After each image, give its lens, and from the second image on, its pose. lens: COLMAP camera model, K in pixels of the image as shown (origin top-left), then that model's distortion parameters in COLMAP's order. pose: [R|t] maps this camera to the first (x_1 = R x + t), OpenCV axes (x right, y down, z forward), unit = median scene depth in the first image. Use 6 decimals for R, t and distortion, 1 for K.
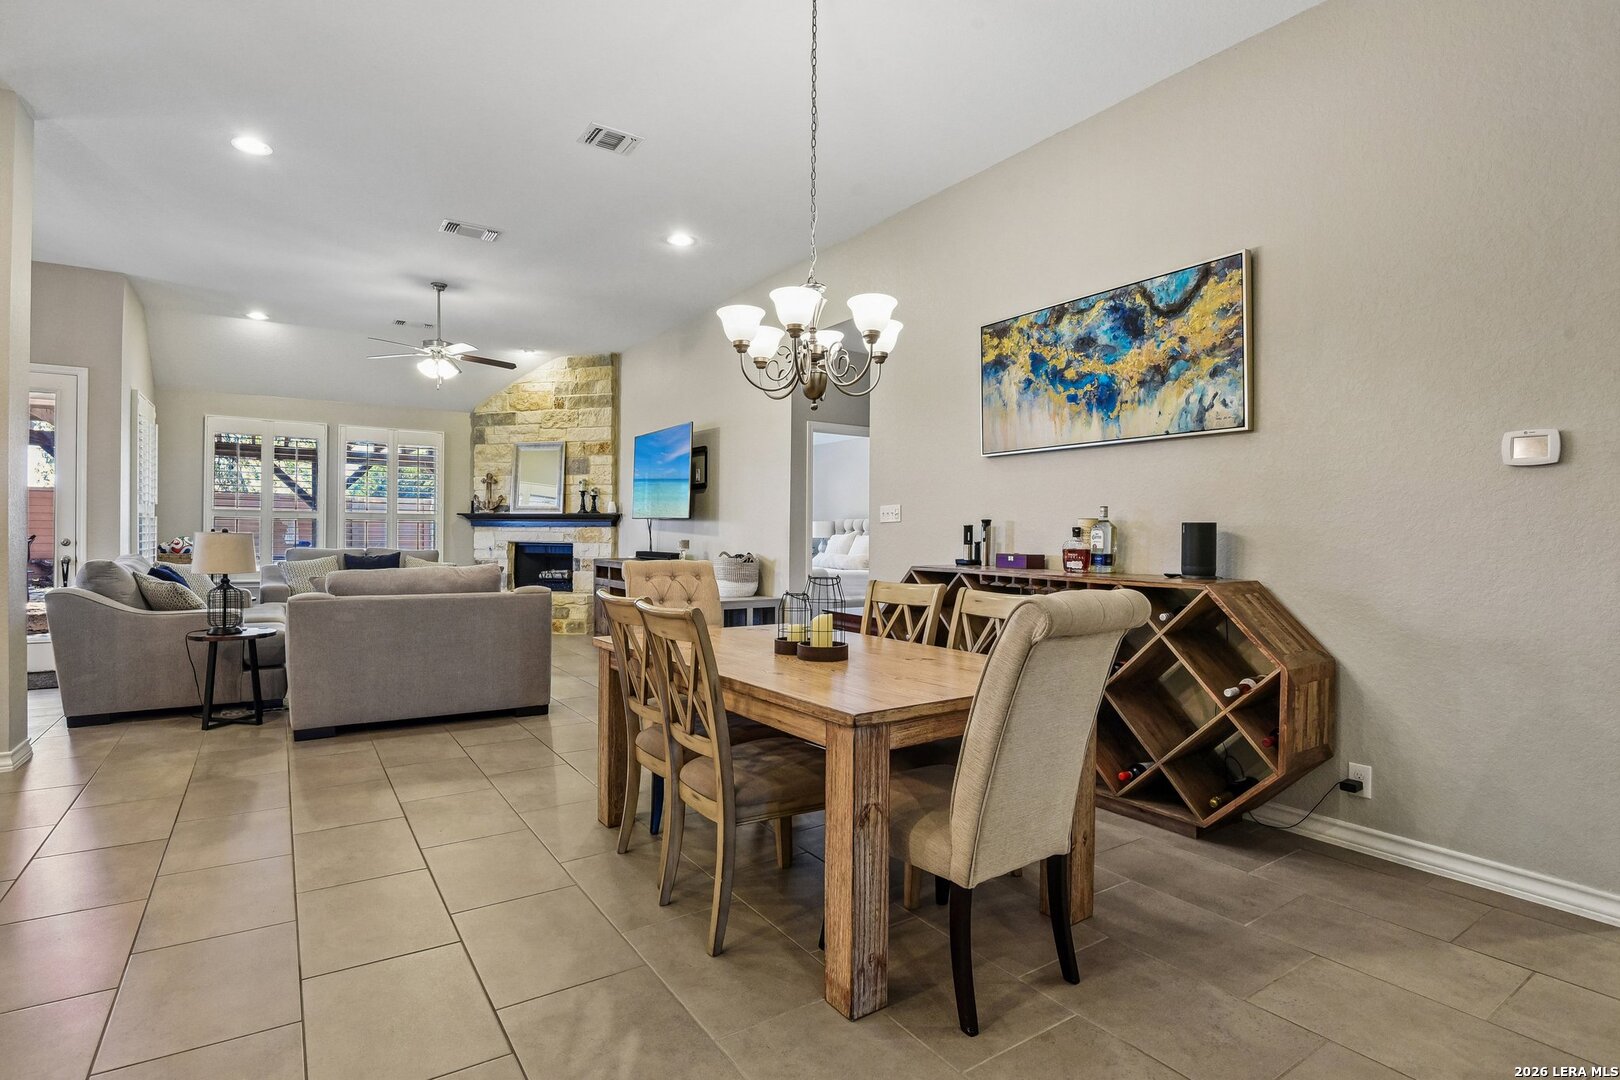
lens RADIAL K [[797.9, 0, 800.6], [0, 797.9, 539.8], [0, 0, 1]] dist [-0.011335, -0.006139]
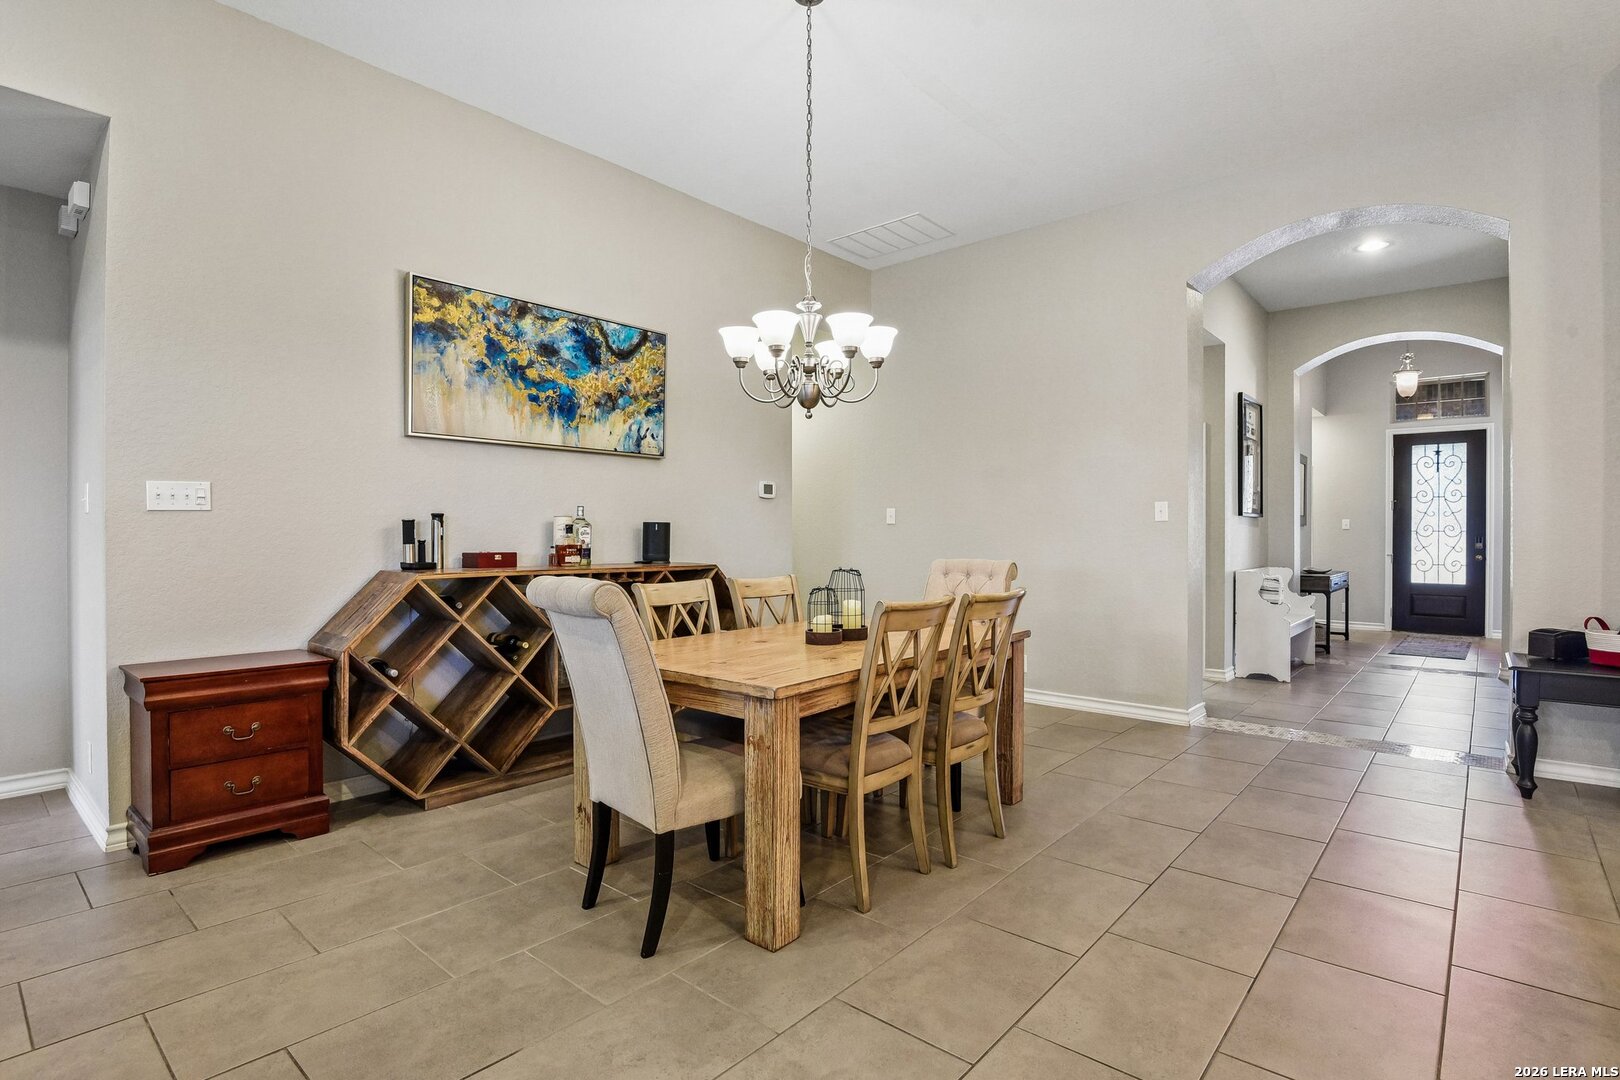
lens RADIAL K [[797.9, 0, 808.0], [0, 797.9, 538.1], [0, 0, 1]] dist [-0.011335, -0.006139]
pose [[-0.270505, -0.014616, 0.962608, -0.664634], [0.002043, 0.999874, 0.015756, -0.011730], [-0.962716, 0.006229, -0.270441, 0.837647]]
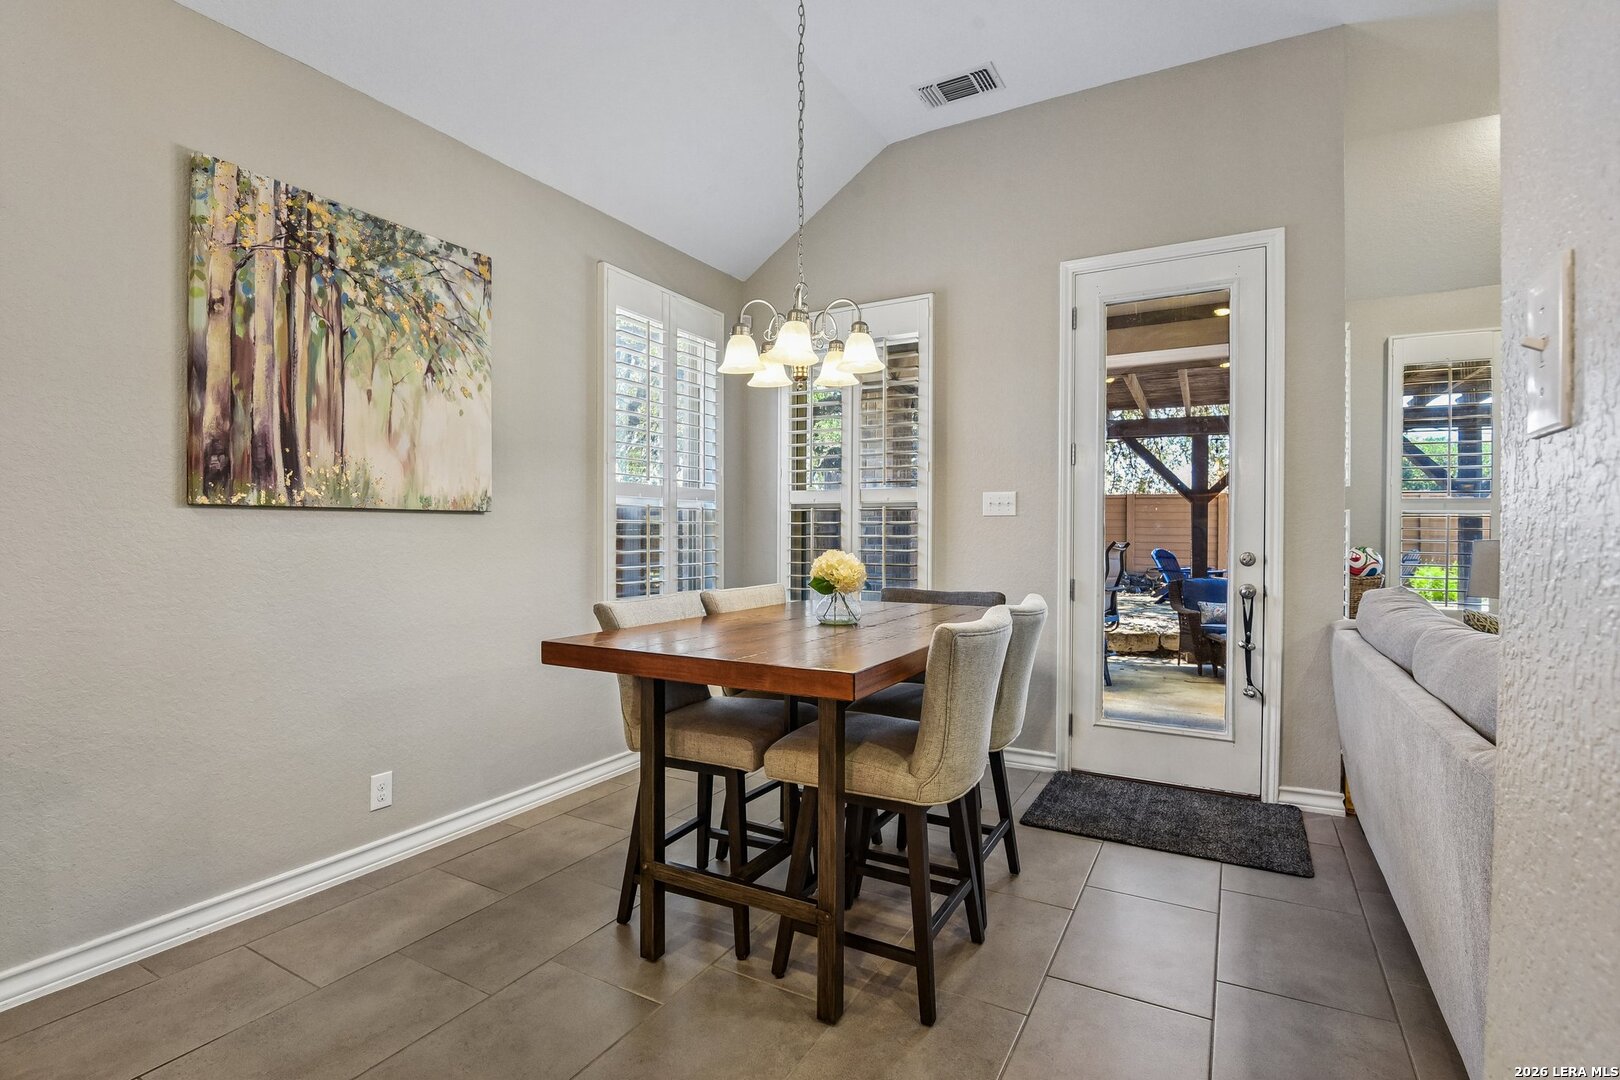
lens RADIAL K [[768.3, 0, 802.4], [0, 768.3, 539.2], [0, 0, 1]] dist [-0.011578, -0.005313]
pose [[0.452201, -0.004559, -0.891905, -0.853432], [-0.002537, 0.999976, -0.006398, -0.009711], [0.891913, 0.005156, 0.452178, 0.691222]]
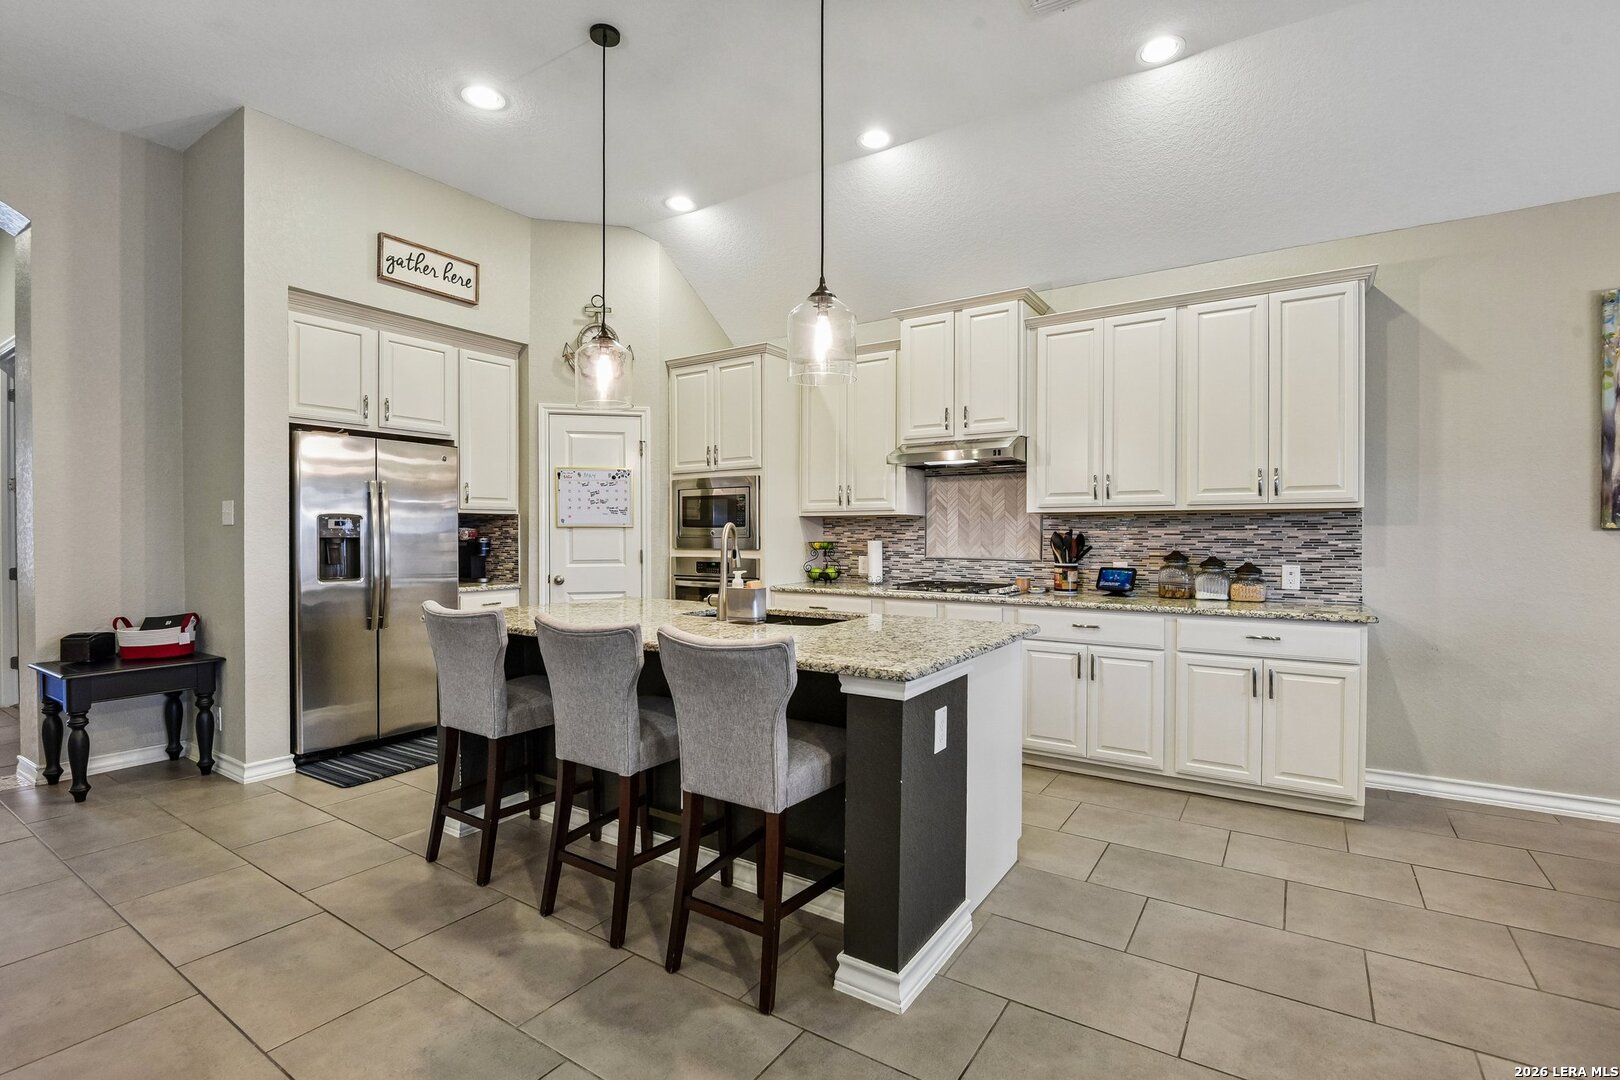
lens RADIAL K [[745.9, 0, 805.6], [0, 745.9, 541.3], [0, 0, 1]] dist [-0.011453, -0.006092]
pose [[-0.920752, -0.005199, -0.390113, -0.494017], [-0.011801, 0.999825, 0.014529, -0.023007], [0.389969, 0.017981, -0.920652, 0.905254]]
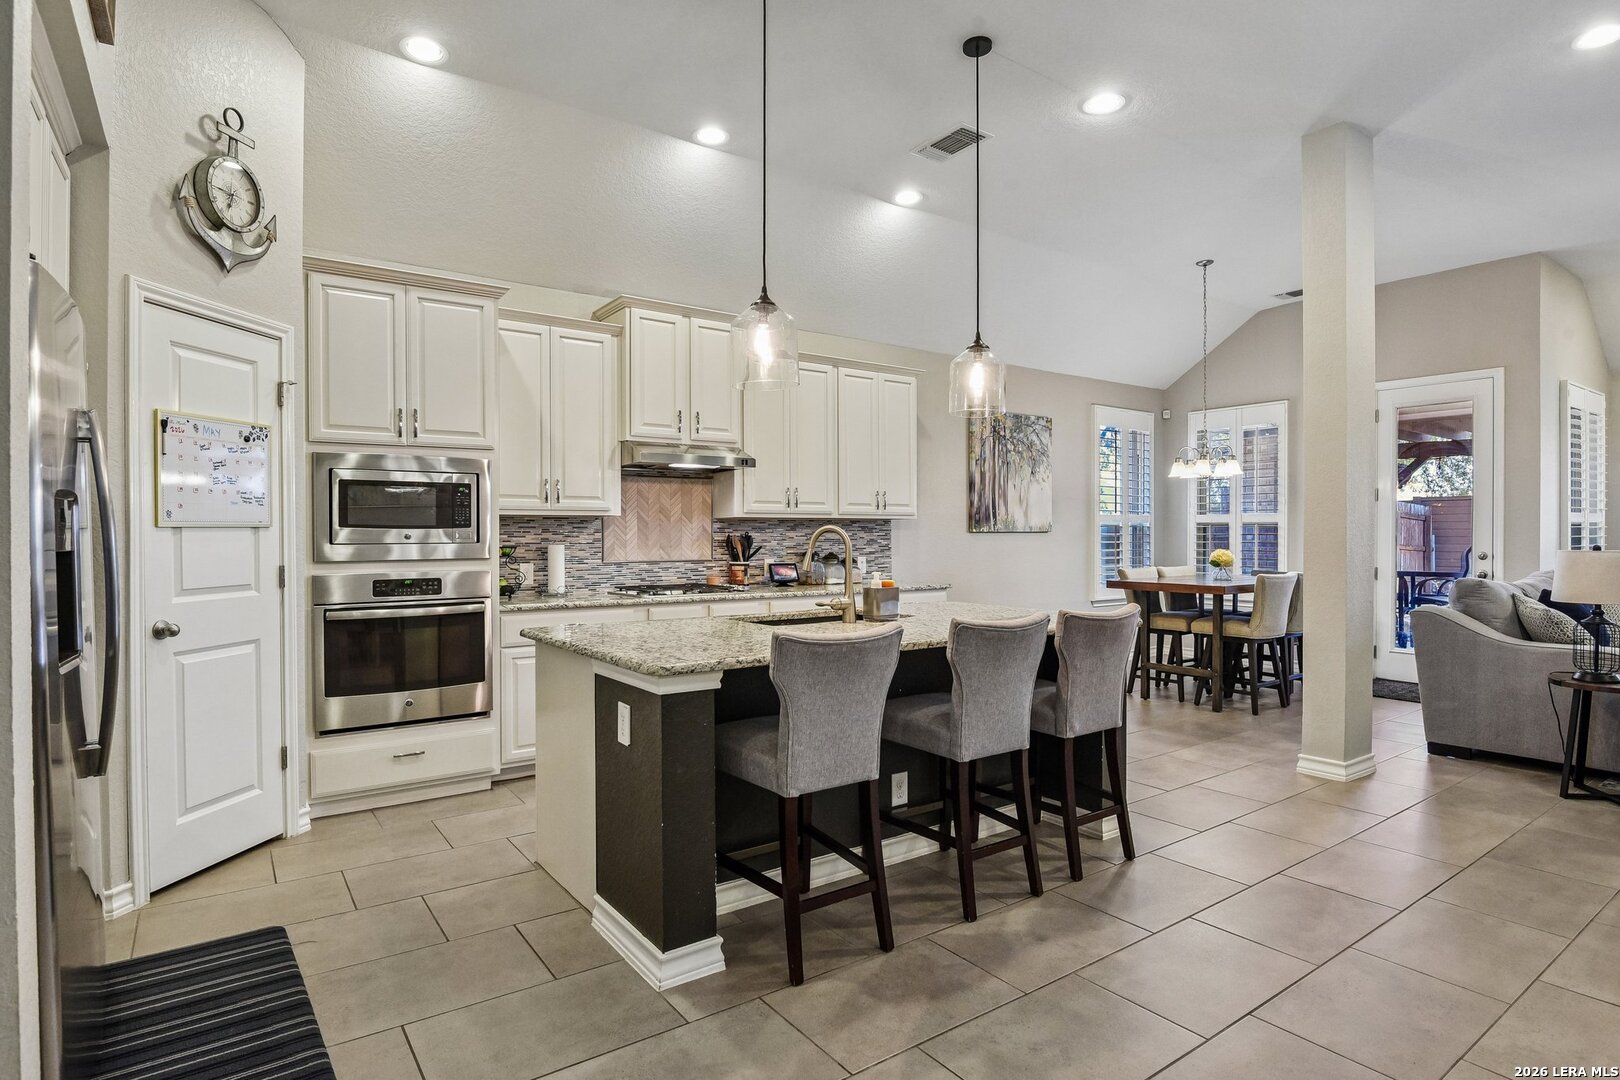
lens RADIAL K [[838.4, 0, 804.7], [0, 838.4, 541.7], [0, 0, 1]] dist [-0.016201, -0.001334]
pose [[0.030939, -0.001190, -0.999521, 0.055046], [-0.004418, 0.999989, -0.001328, -0.013200], [0.999512, 0.004457, 0.030933, 0.214036]]
